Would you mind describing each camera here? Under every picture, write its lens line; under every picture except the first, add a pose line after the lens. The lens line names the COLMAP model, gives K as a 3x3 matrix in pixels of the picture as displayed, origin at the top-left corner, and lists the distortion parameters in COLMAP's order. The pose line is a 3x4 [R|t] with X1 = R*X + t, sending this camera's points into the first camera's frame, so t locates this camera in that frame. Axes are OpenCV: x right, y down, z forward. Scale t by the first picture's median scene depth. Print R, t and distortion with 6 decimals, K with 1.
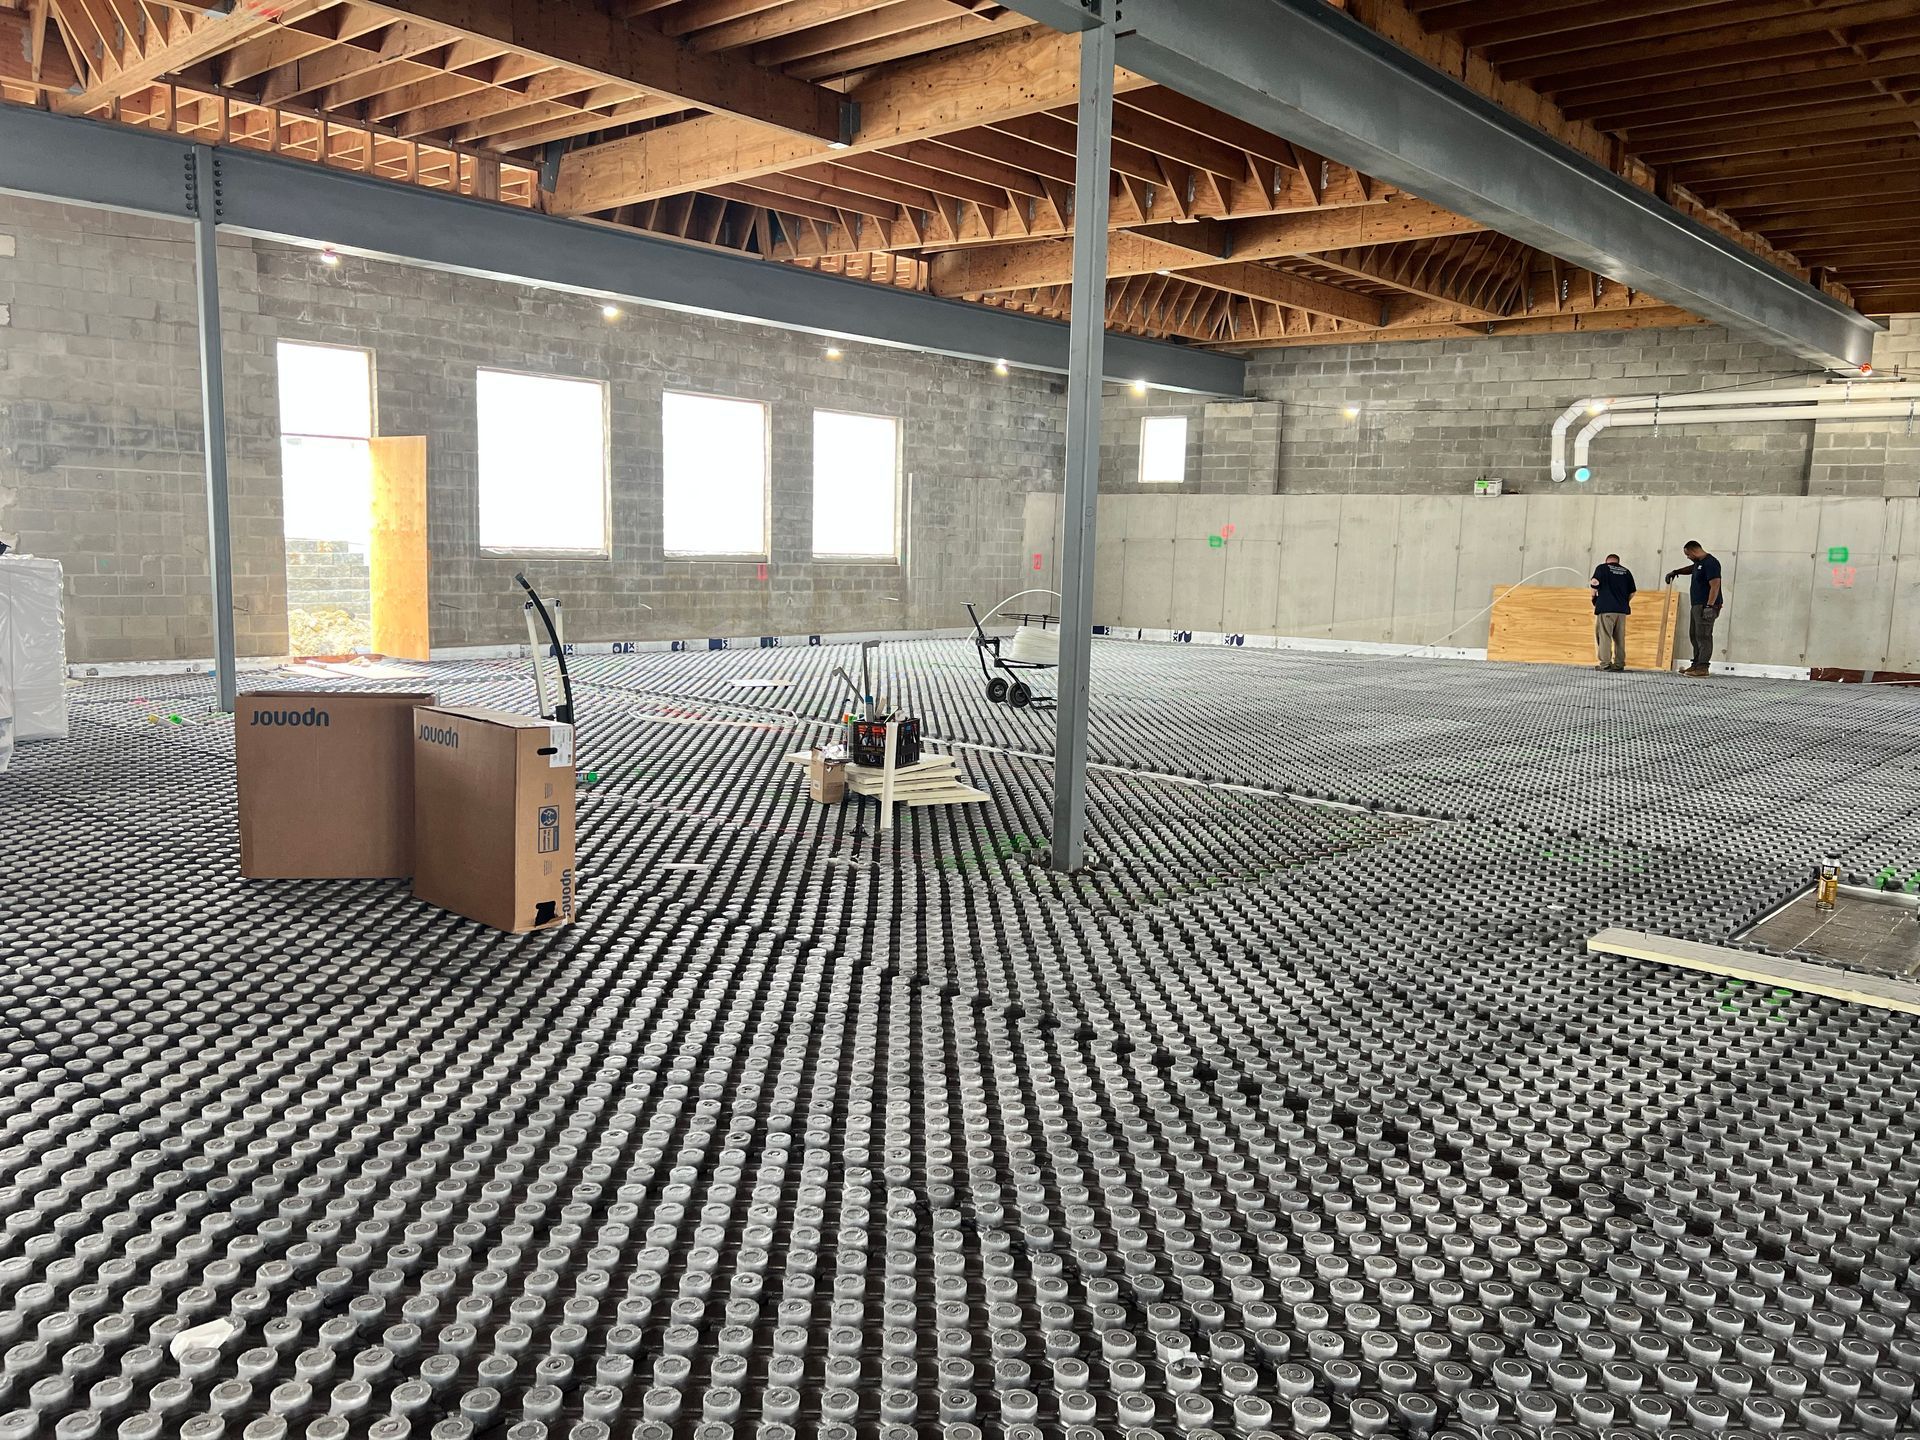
lens RADIAL K [[1430.8, 0, 960.0], [0, 1430.8, 720.0], [0, 0, 1]] dist [0.073612, -0.093512]
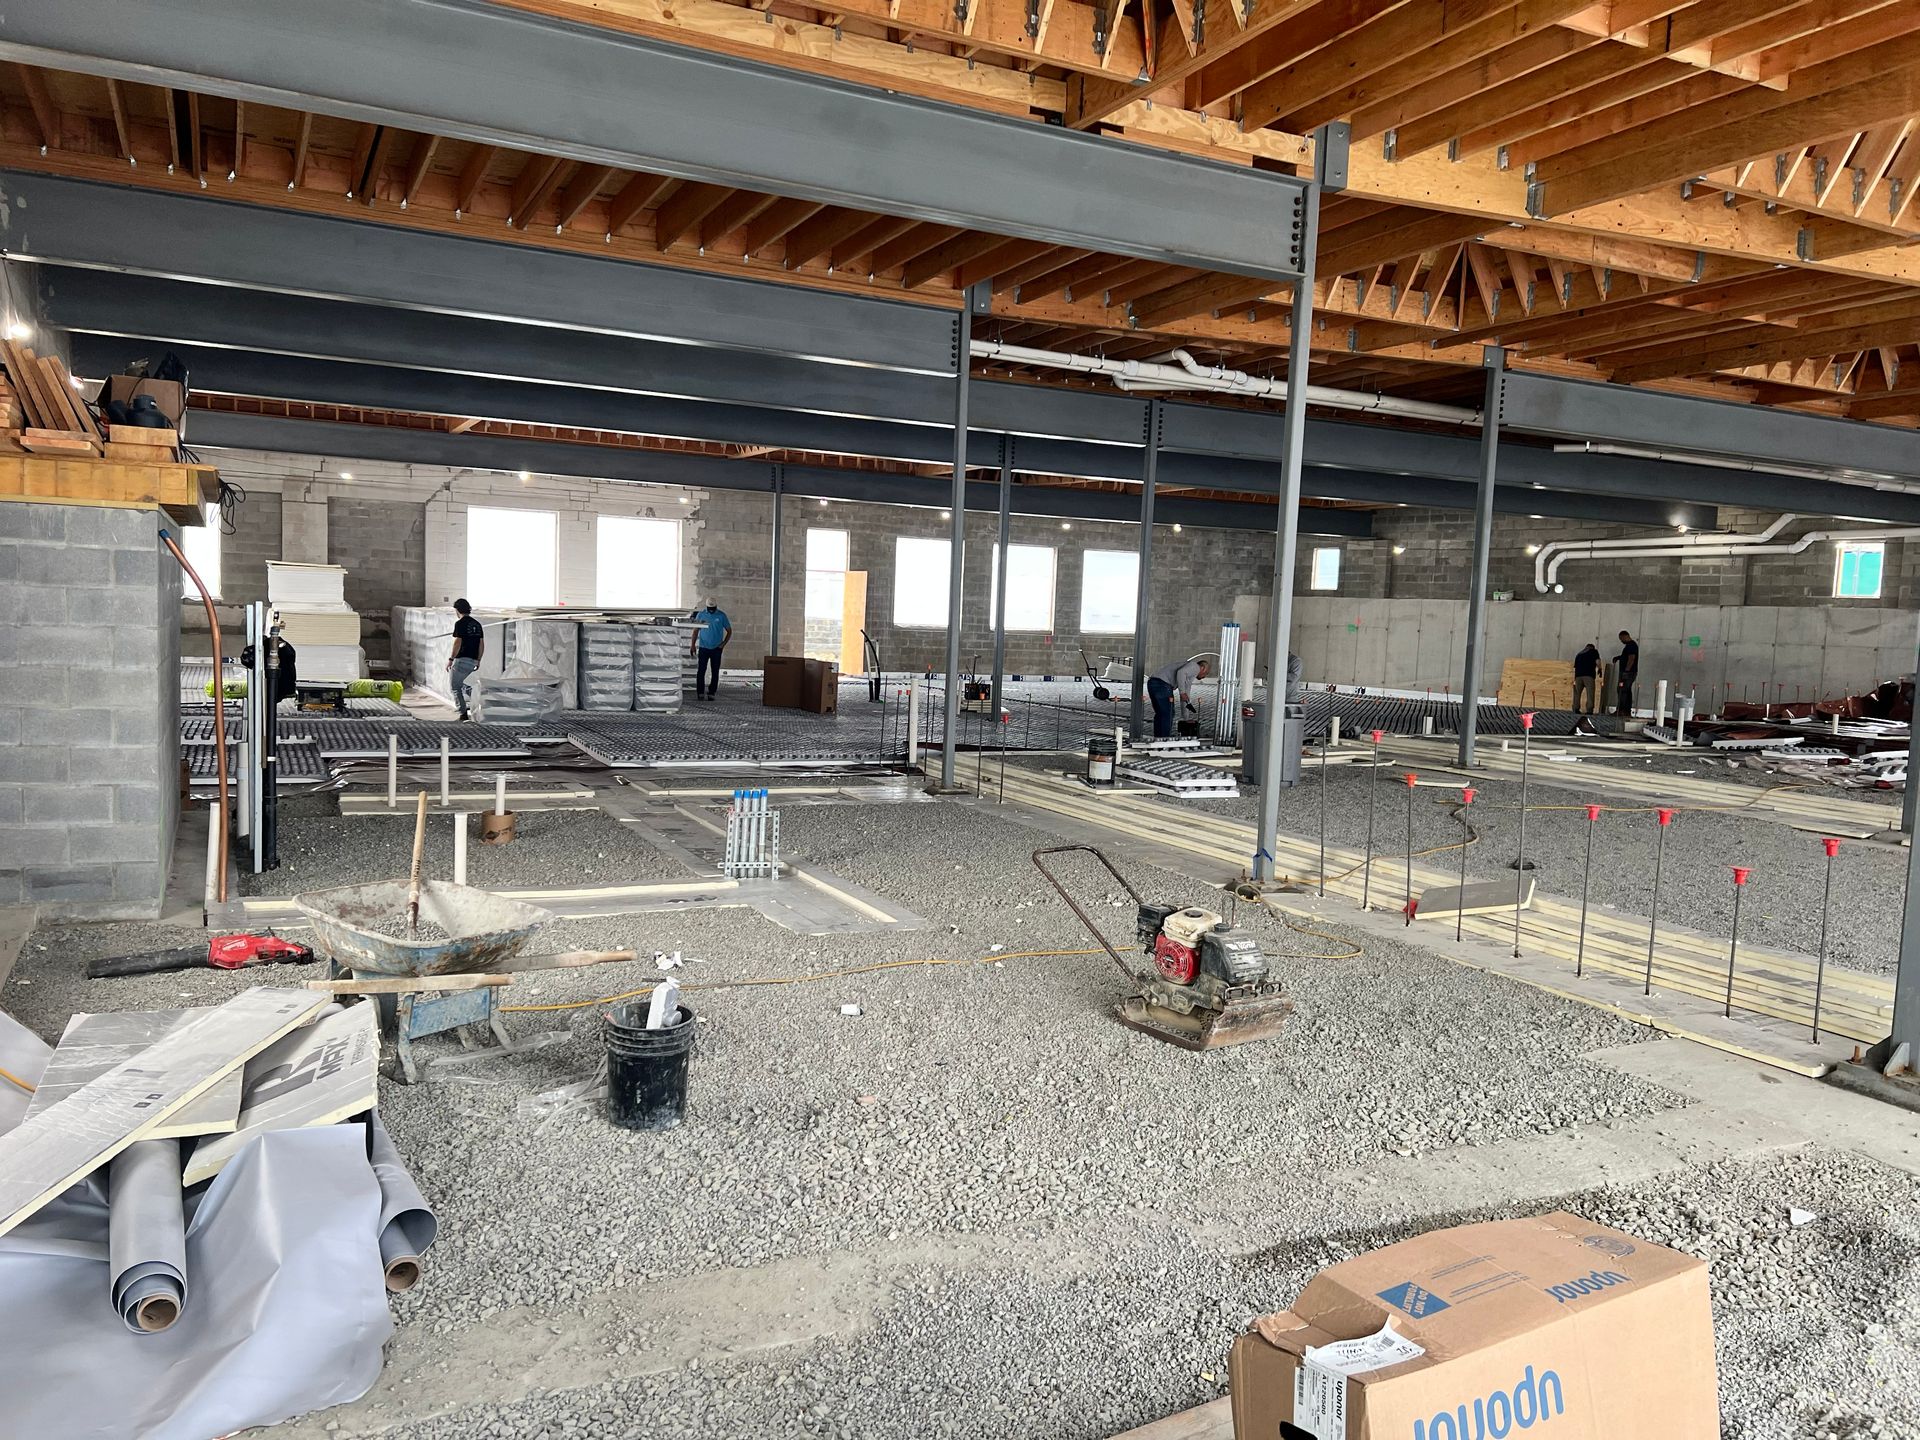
lens RADIAL K [[1430.8, 0, 960.0], [0, 1430.8, 720.0], [0, 0, 1]] dist [0.073612, -0.093512]
pose [[0.933136, 0.039520, -0.357345, 0.397129], [-0.061467, 0.996843, -0.050266, 0.092113], [0.354230, 0.068870, 0.932619, -0.691029]]
